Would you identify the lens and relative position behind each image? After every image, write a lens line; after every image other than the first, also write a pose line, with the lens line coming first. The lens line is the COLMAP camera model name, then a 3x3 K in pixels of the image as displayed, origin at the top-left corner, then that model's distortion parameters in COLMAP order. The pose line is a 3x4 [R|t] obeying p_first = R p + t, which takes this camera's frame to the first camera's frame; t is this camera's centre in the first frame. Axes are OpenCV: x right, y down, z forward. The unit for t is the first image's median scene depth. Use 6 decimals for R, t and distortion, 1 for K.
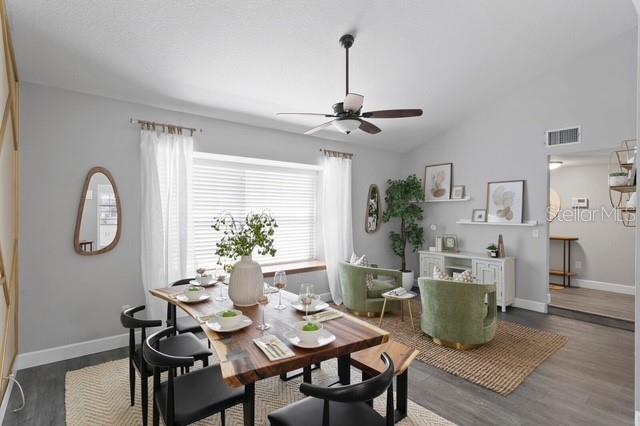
lens RADIAL K [[328.4, 0, 315.3], [0, 328.4, 212.6], [0, 0, 1]] dist [0.001993, 0.000226]
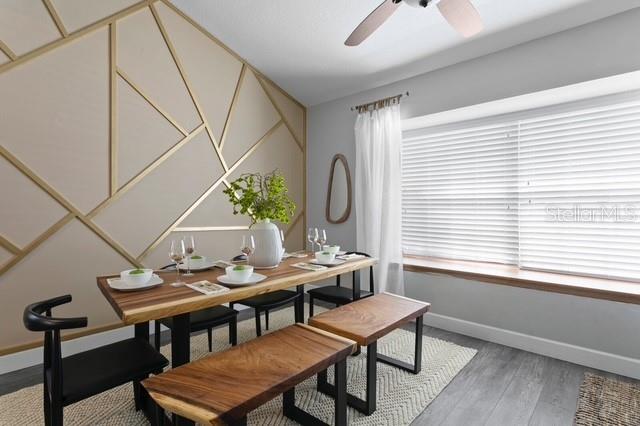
lens RADIAL K [[317.4, 0, 321.9], [0, 317.4, 207.9], [0, 0, 1]] dist [-0.000309, -0.000617]
pose [[0.149556, -0.002381, -0.988750, 0.354032], [-0.006837, 0.999971, -0.003442, 0.049361], [0.988730, 0.007275, 0.149535, 0.483357]]
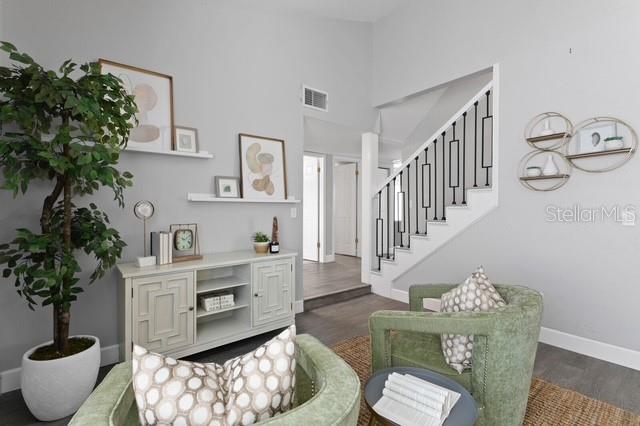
lens RADIAL K [[301.7, 0, 316.0], [0, 301.7, 211.1], [0, 0, 1]] dist [0.002288, 0.000842]
pose [[-0.002033, -0.000448, 0.999998, -0.032737], [0.014120, 0.999900, 0.000476, 0.053793], [-0.999898, 0.014121, -0.002026, 0.859861]]
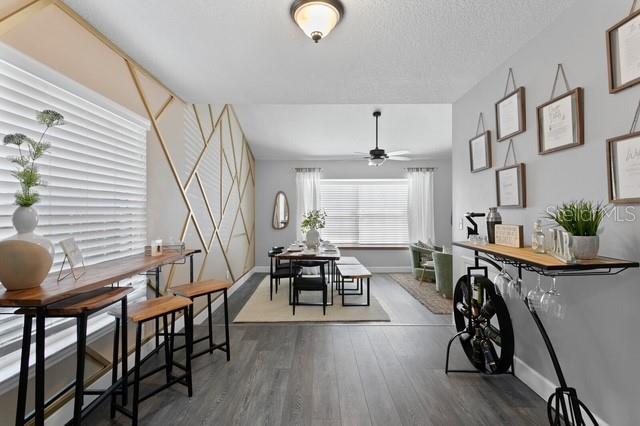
lens RADIAL K [[301.7, 0, 316.0], [0, 301.7, 211.1], [0, 0, 1]] dist [0.002288, 0.000842]
pose [[0.778235, -0.008335, -0.627918, 0.547971], [0.001189, 0.999930, -0.011800, 0.018305], [0.627972, 0.008437, 0.778190, -0.310472]]
